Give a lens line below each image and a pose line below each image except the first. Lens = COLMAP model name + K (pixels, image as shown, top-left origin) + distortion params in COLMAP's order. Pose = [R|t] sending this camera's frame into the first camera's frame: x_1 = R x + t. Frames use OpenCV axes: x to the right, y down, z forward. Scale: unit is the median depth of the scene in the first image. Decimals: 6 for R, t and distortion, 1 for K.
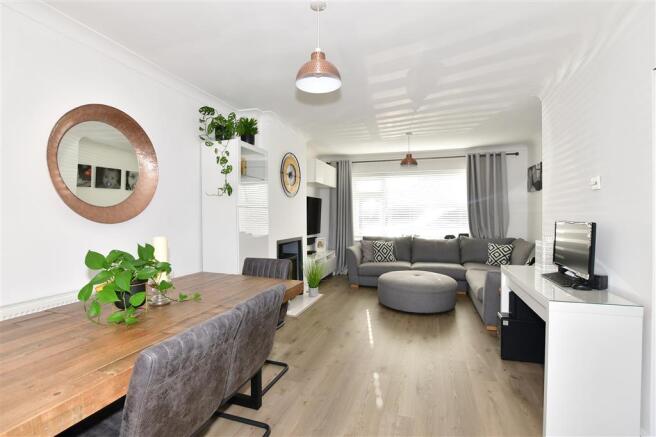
lens RADIAL K [[308.8, 0, 328.0], [0, 308.8, 218.5], [0, 0, 1]] dist [-0.076606, 0.000013]
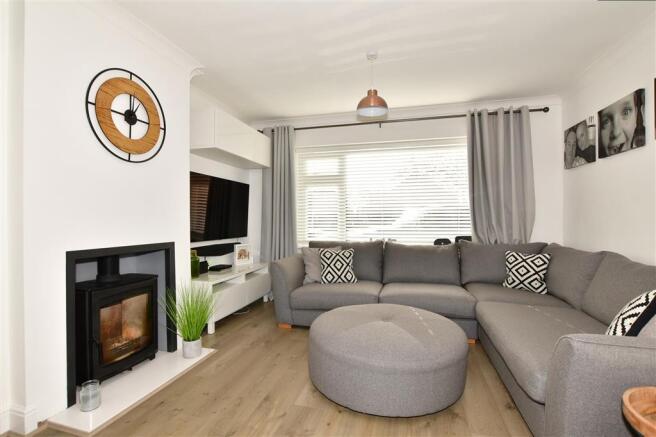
lens RADIAL K [[308.8, 0, 328.0], [0, 308.8, 218.5], [0, 0, 1]] dist [-0.076606, 0.000013]
pose [[0.998258, -0.000238, 0.059000, 0.127967], [0.001134, 0.999884, -0.015165, 0.022314], [-0.058989, 0.015205, 0.998143, 0.393232]]
